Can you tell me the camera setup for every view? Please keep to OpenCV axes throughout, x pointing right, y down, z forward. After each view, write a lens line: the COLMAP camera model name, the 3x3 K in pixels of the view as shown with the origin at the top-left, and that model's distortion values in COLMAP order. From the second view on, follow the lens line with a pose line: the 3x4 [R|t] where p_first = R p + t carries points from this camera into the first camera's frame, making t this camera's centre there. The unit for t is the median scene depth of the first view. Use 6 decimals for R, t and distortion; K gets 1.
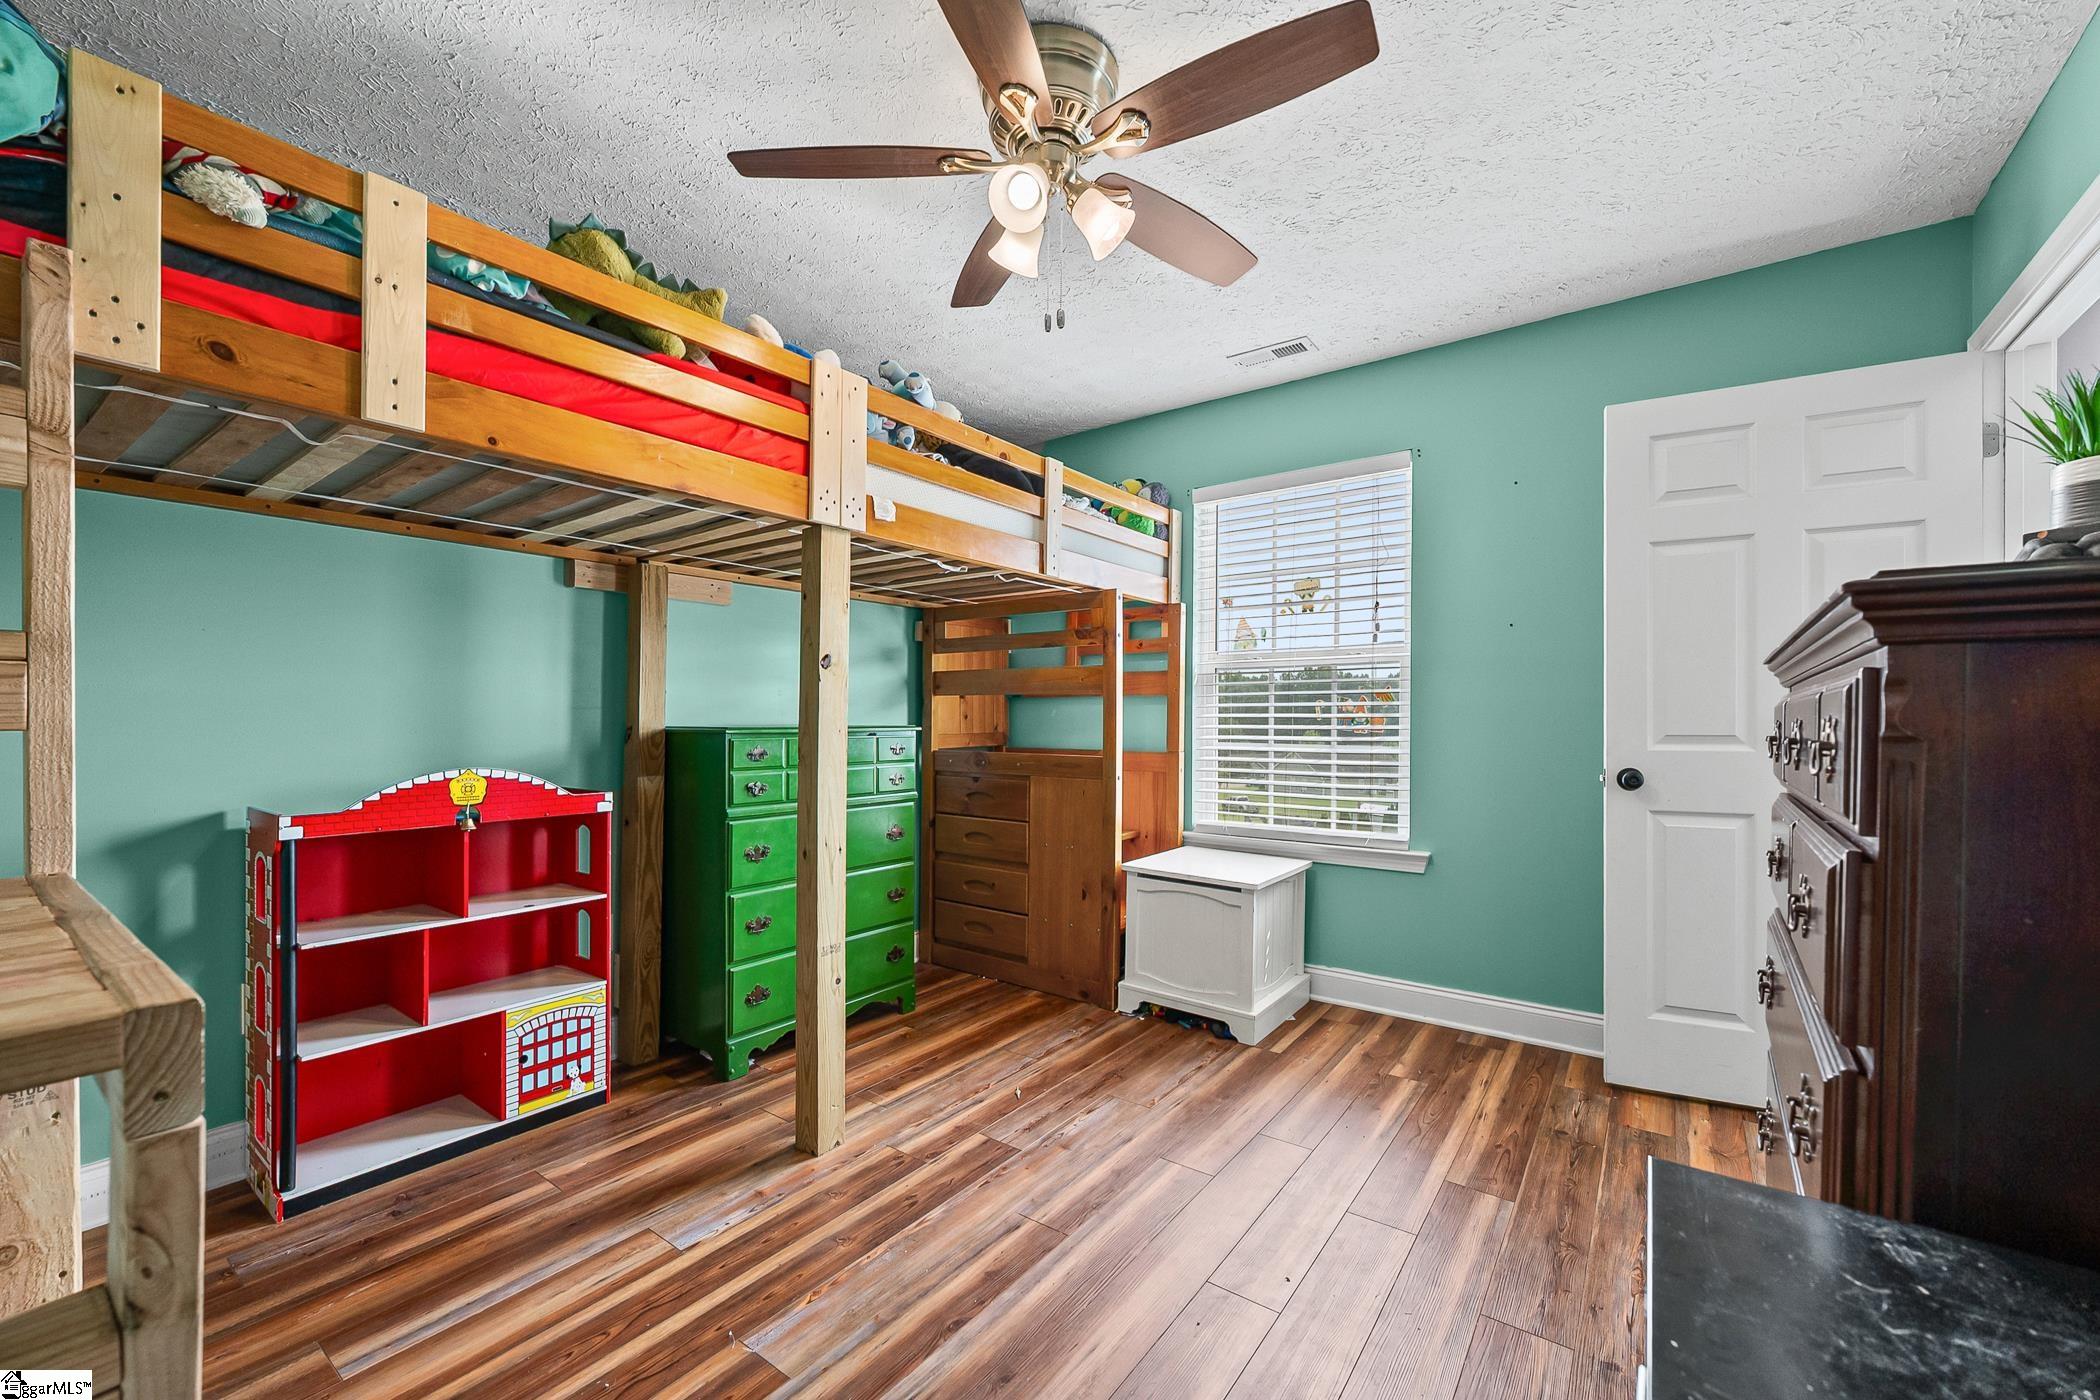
lens RADIAL K [[834.2, 0, 1054.1], [0, 834.2, 718.4], [0, 0, 1]] dist [0.001342, 0.000096]
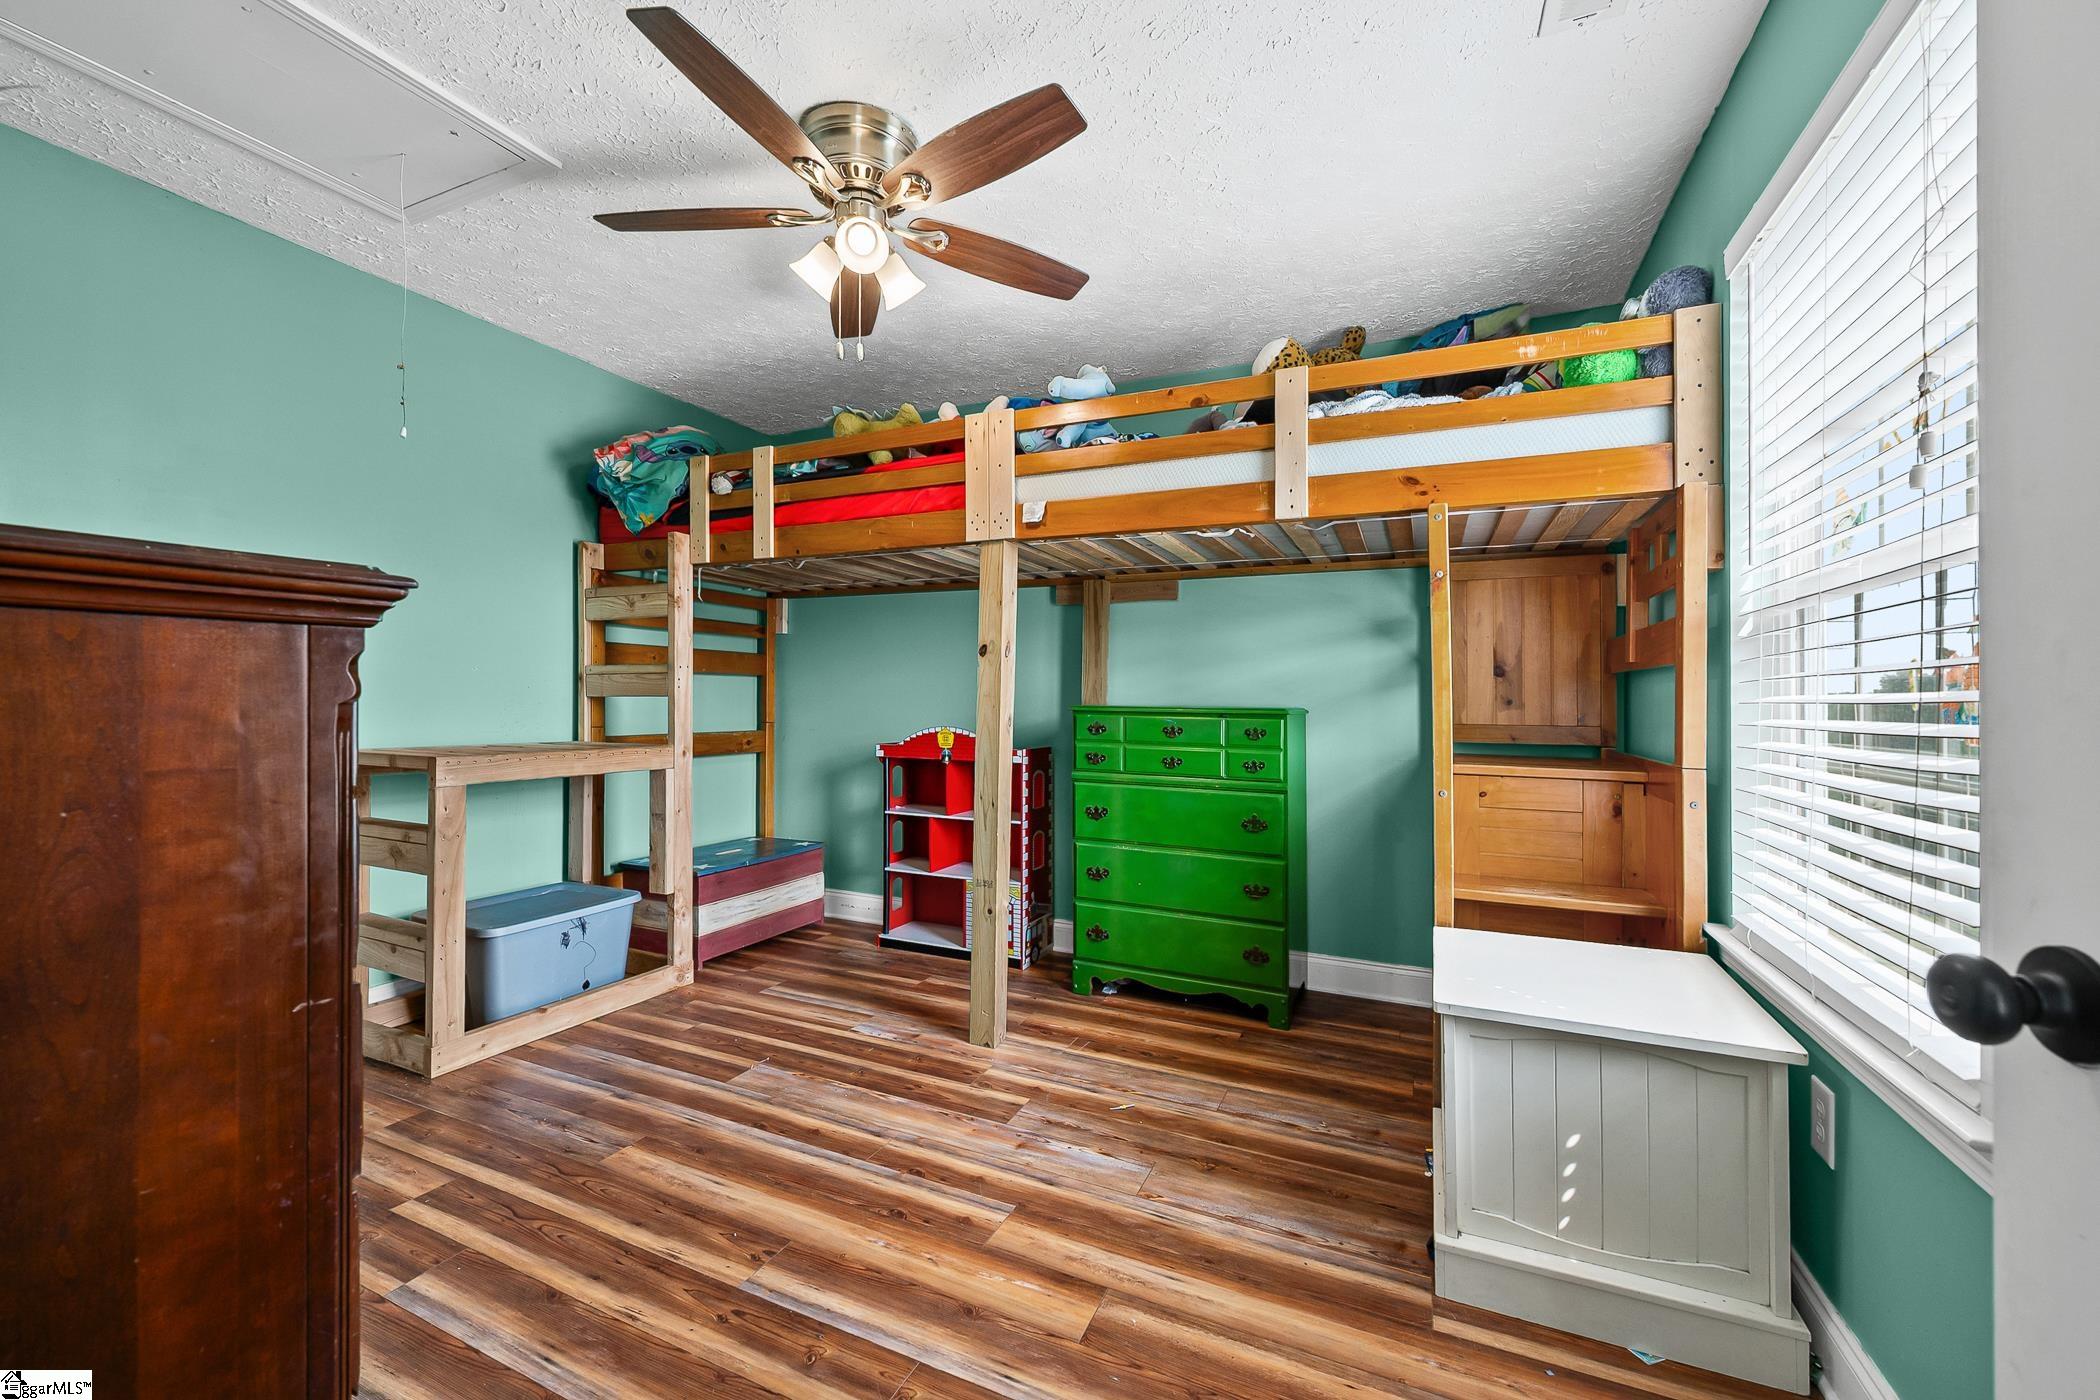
lens RADIAL K [[837.1, 0, 1050.0], [0, 837.1, 700.0], [0, 0, 1]] dist [0.000417, 0.000004]
pose [[0.204120, 0.000118, -0.978946, 0.918203], [-0.013533, 0.999905, -0.002701, 0.007120], [0.978852, 0.013799, 0.204102, 0.799623]]
